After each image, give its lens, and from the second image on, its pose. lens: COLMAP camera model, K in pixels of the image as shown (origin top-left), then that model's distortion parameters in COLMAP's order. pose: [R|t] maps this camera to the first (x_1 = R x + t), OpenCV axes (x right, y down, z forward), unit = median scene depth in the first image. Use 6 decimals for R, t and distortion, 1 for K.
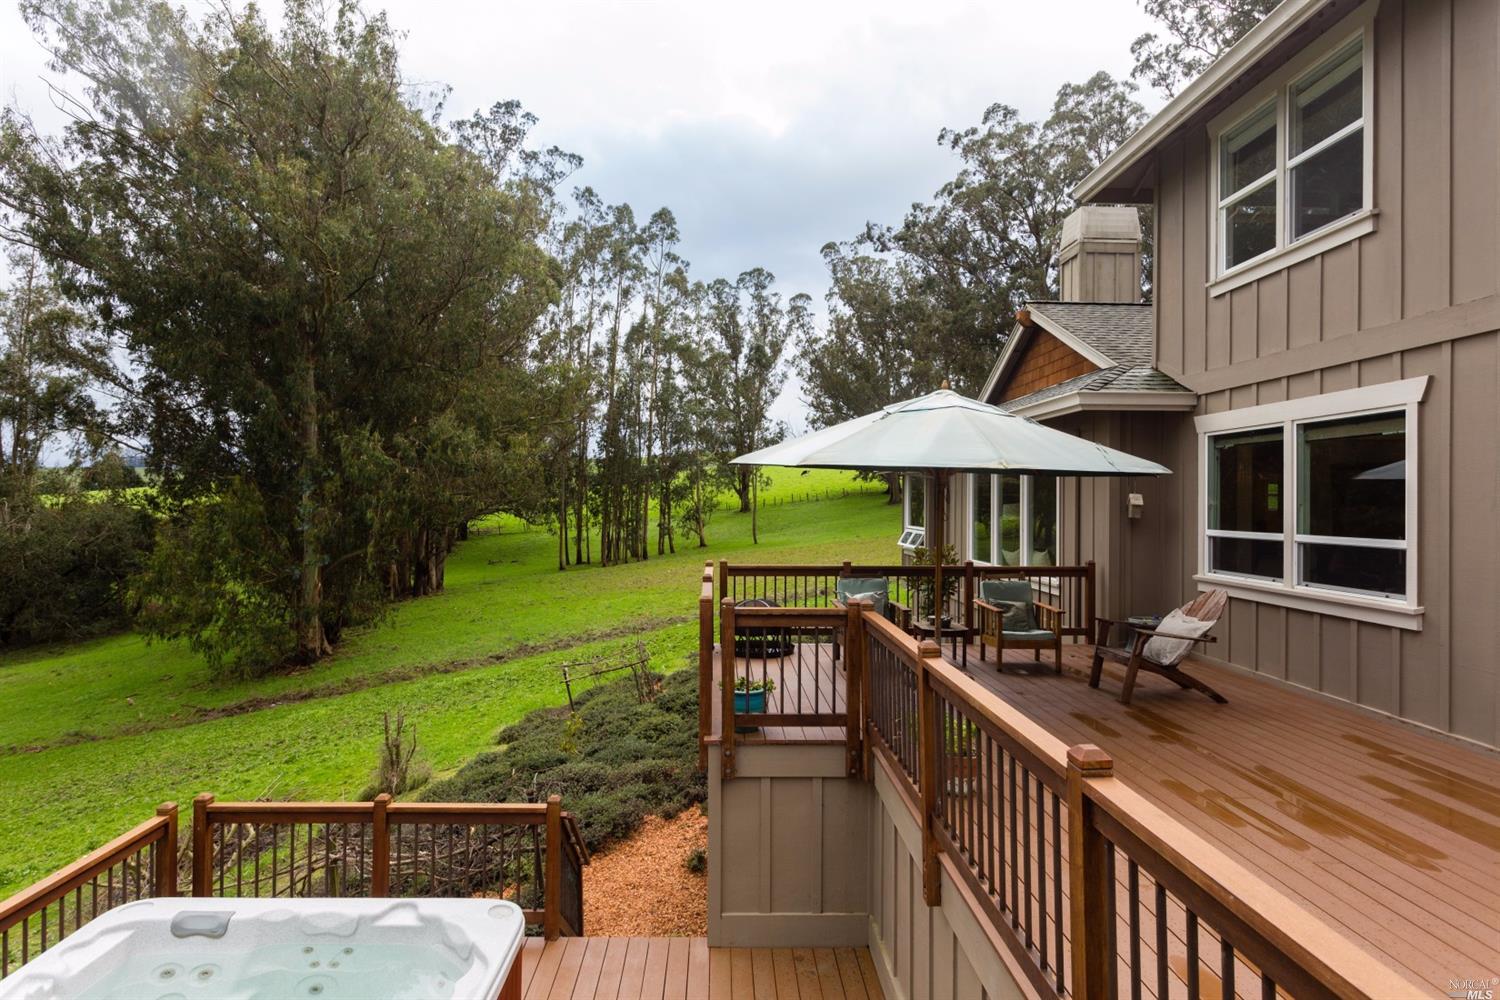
lens RADIAL K [[813.3, 0, 750.6], [0, 813.3, 496.4], [0, 0, 1]] dist [0.005508, 0.002175]
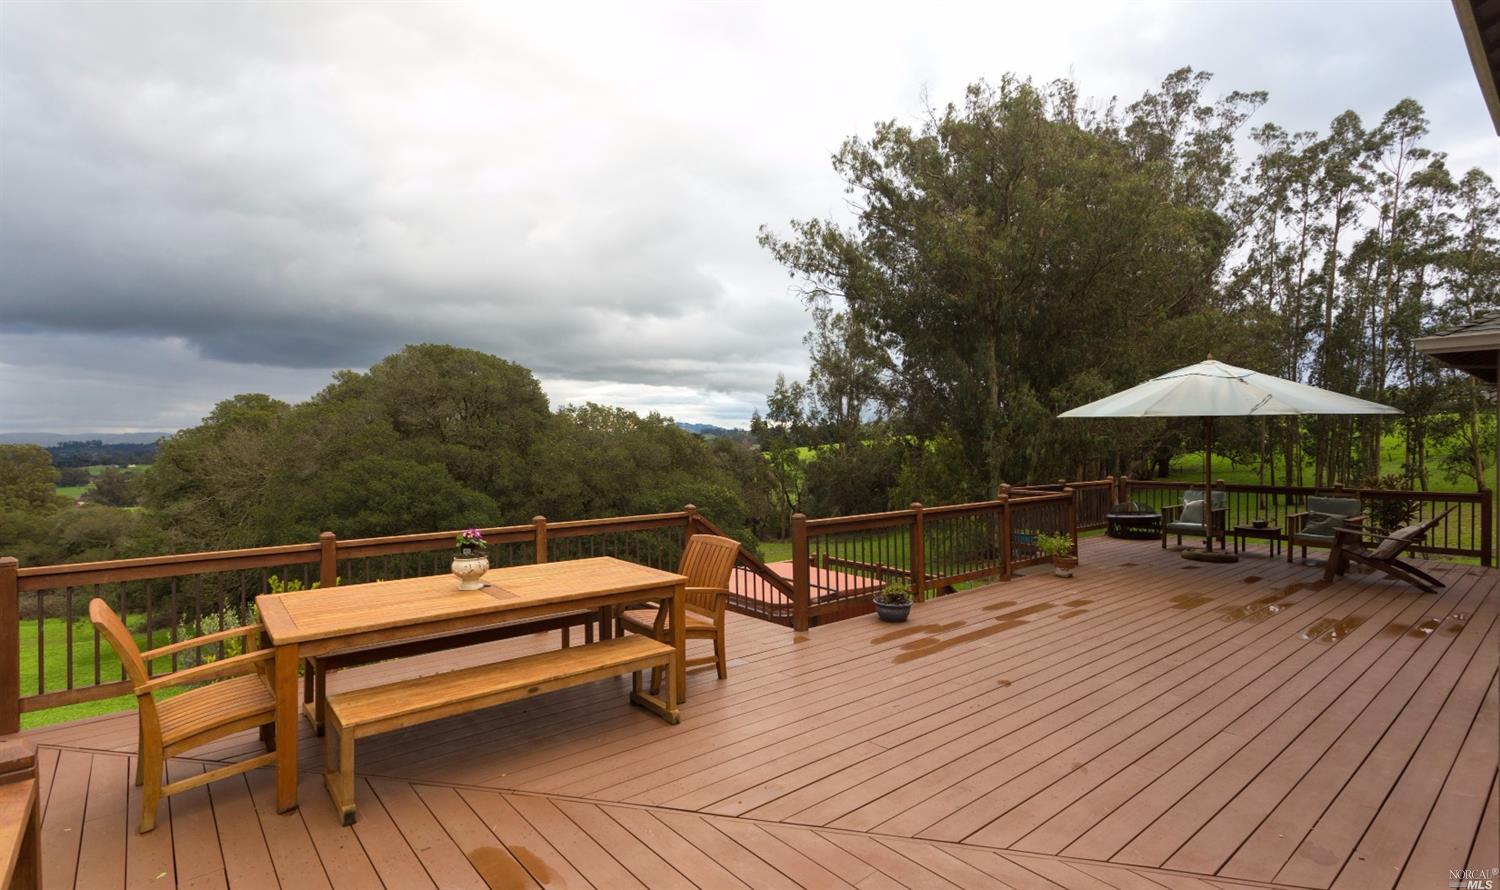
lens RADIAL K [[732.2, 0, 748.6], [0, 732.2, 446.7], [0, 0, 1]] dist [0.015193, 0.000224]
pose [[0.629226, -0.003774, -0.777213, 0.088714], [0.013291, 0.999894, 0.005905, 0.000836], [0.777109, -0.014046, 0.629210, -0.058012]]
